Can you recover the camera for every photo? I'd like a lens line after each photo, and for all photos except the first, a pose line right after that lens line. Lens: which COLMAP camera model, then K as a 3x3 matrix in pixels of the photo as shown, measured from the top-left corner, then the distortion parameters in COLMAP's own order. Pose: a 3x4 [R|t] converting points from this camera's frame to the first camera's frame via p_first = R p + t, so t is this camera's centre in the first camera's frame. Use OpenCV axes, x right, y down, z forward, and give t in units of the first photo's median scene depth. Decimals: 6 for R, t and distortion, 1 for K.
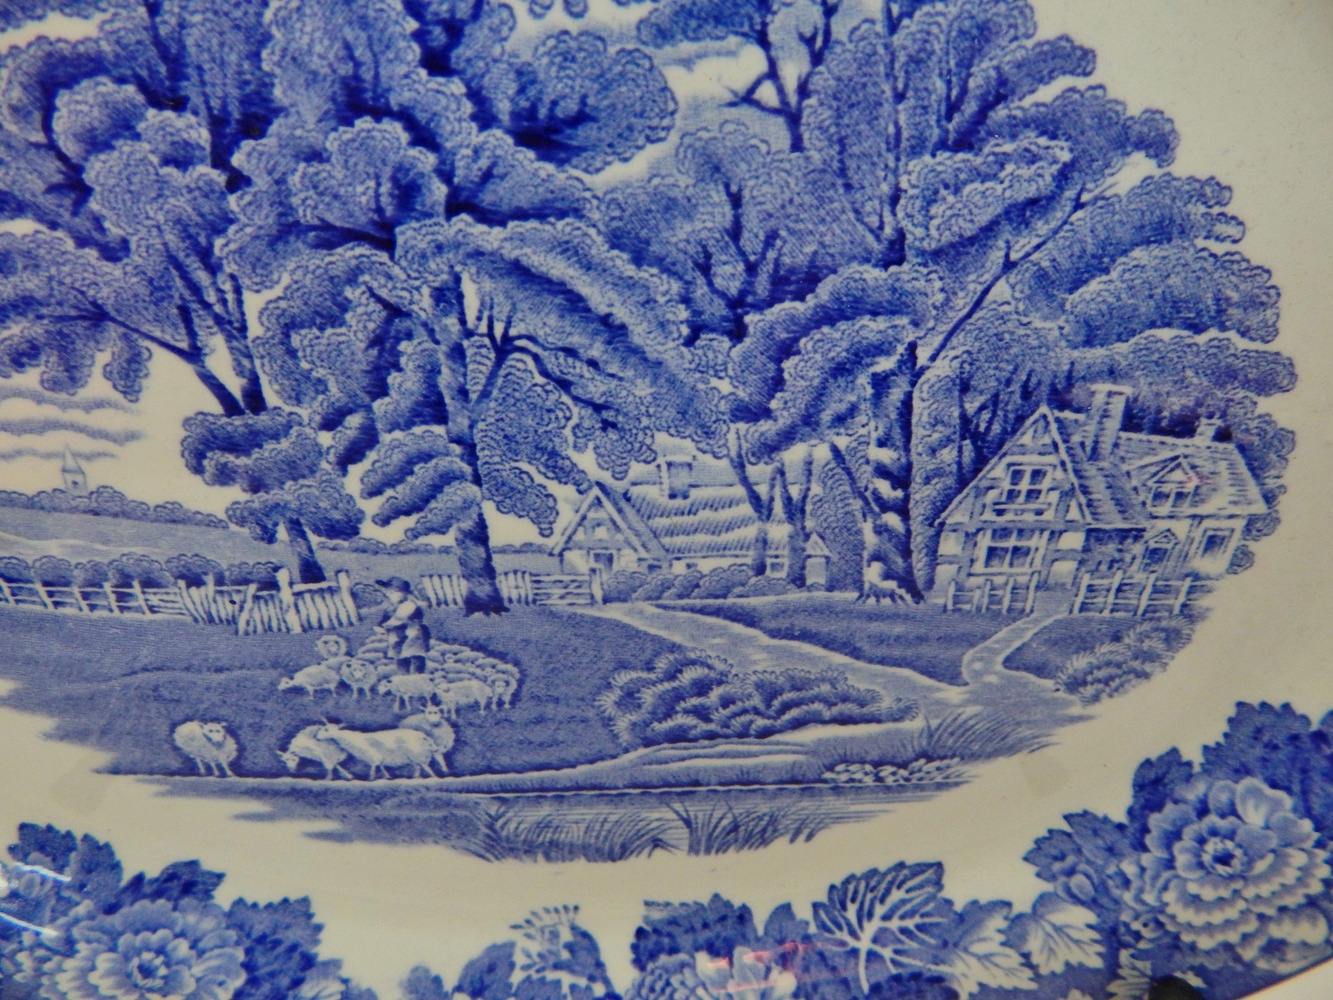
lens RADIAL K [[888.3, 0, 666.5], [0, 888.3, 500.0], [0, 0, 1]] dist [0.033239, -0.033185]
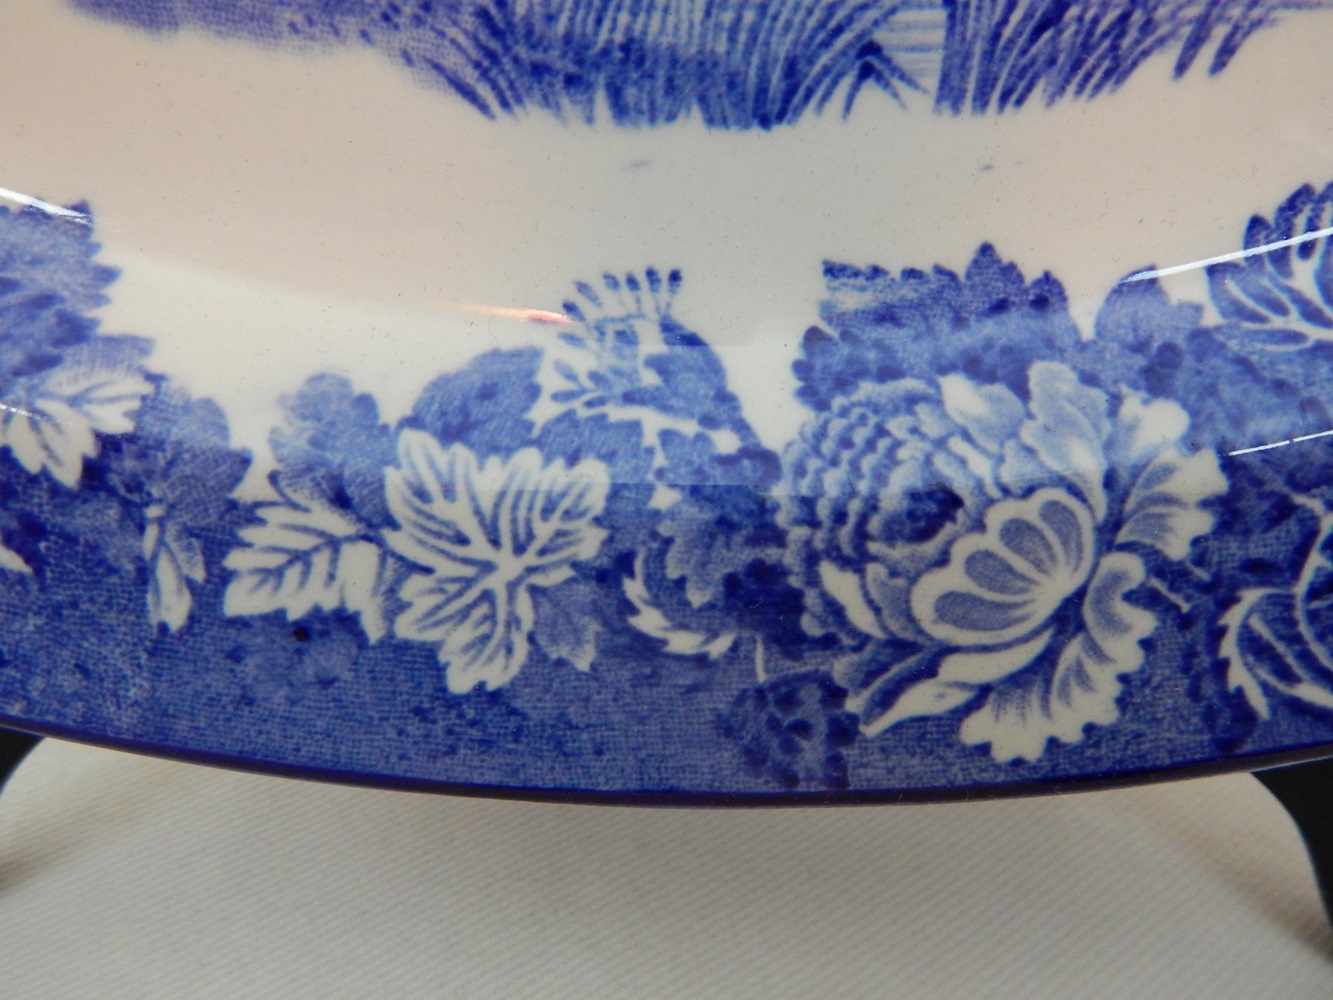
lens RADIAL K [[898.8, 0, 670.6], [0, 898.8, 499.0], [0, 0, 1]] dist [0.043963, -0.031485]
pose [[0.999118, 0.009184, -0.040977, -0.095301], [-0.012964, 0.995586, -0.092955, 0.699634], [0.039943, 0.093404, 0.994827, 0.629485]]
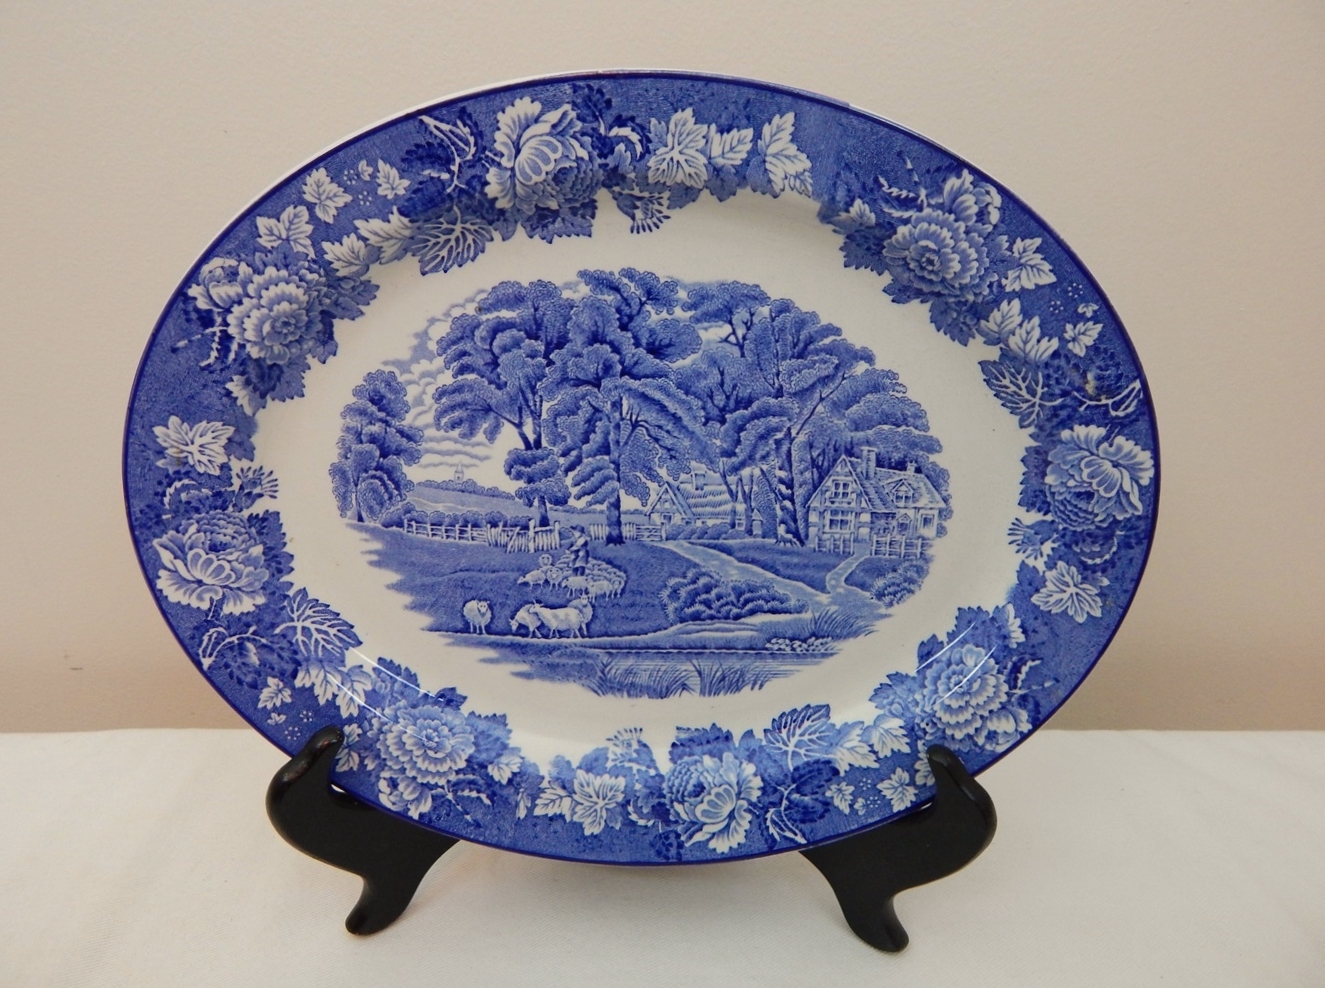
lens RADIAL K [[893.4, 0, 666.6], [0, 893.4, 493.0], [0, 0, 1]] dist [0.043963, -0.031485]
pose [[0.999807, 0.018659, 0.006190, -0.077038], [-0.015971, 0.954529, -0.297691, 0.620676], [-0.011463, 0.297535, 0.954642, -1.133132]]
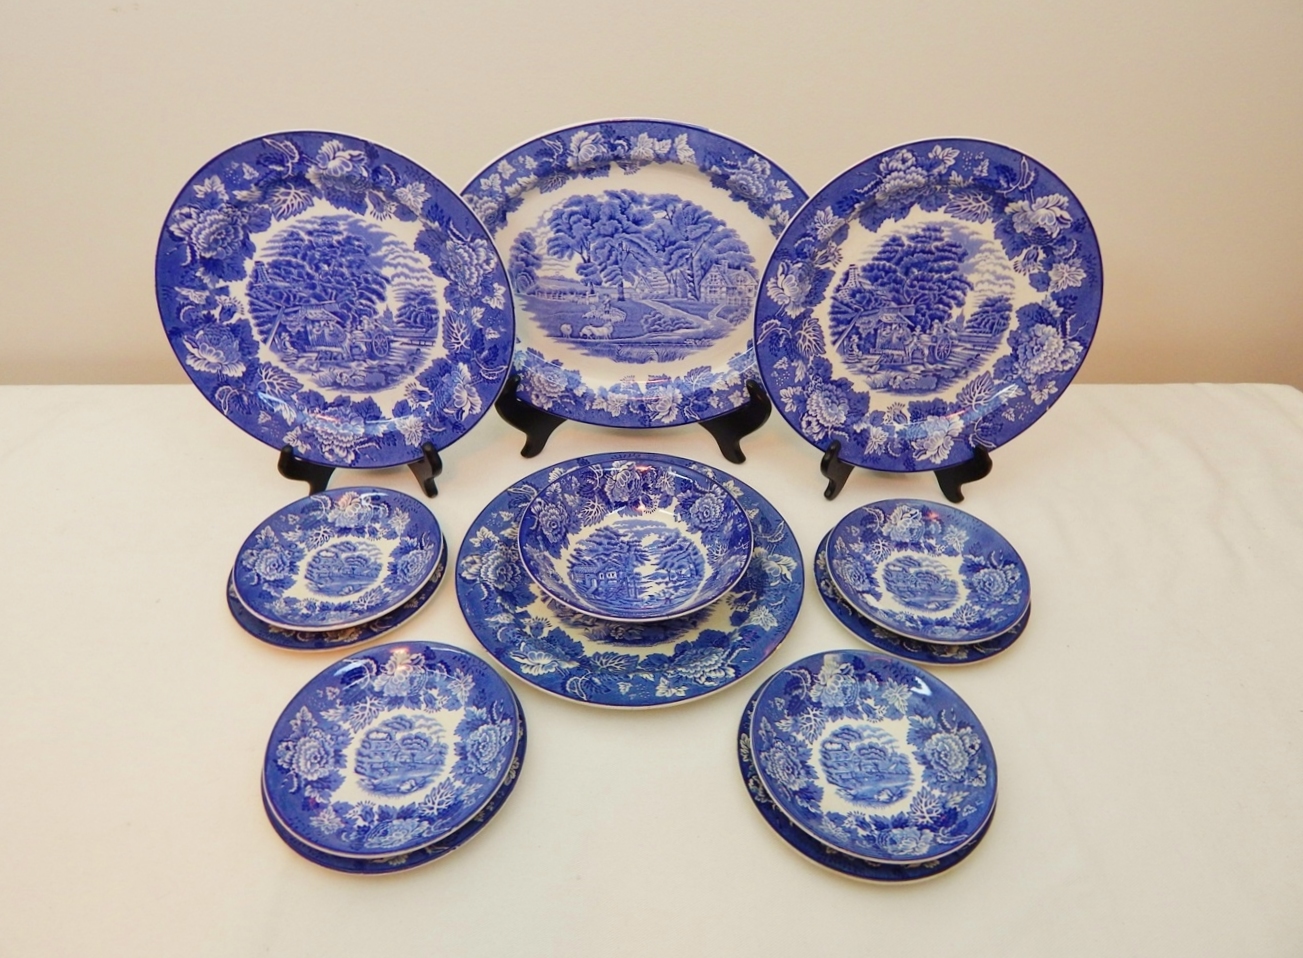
lens RADIAL K [[871.8, 0, 666.3], [0, 871.8, 482.9], [0, 0, 1]] dist [0.003977, 0.000214]
pose [[0.999864, 0.014851, -0.007223, 0.127035], [-0.014598, 0.999318, 0.033920, 0.982655], [0.007722, -0.033810, 0.999398, -4.132265]]
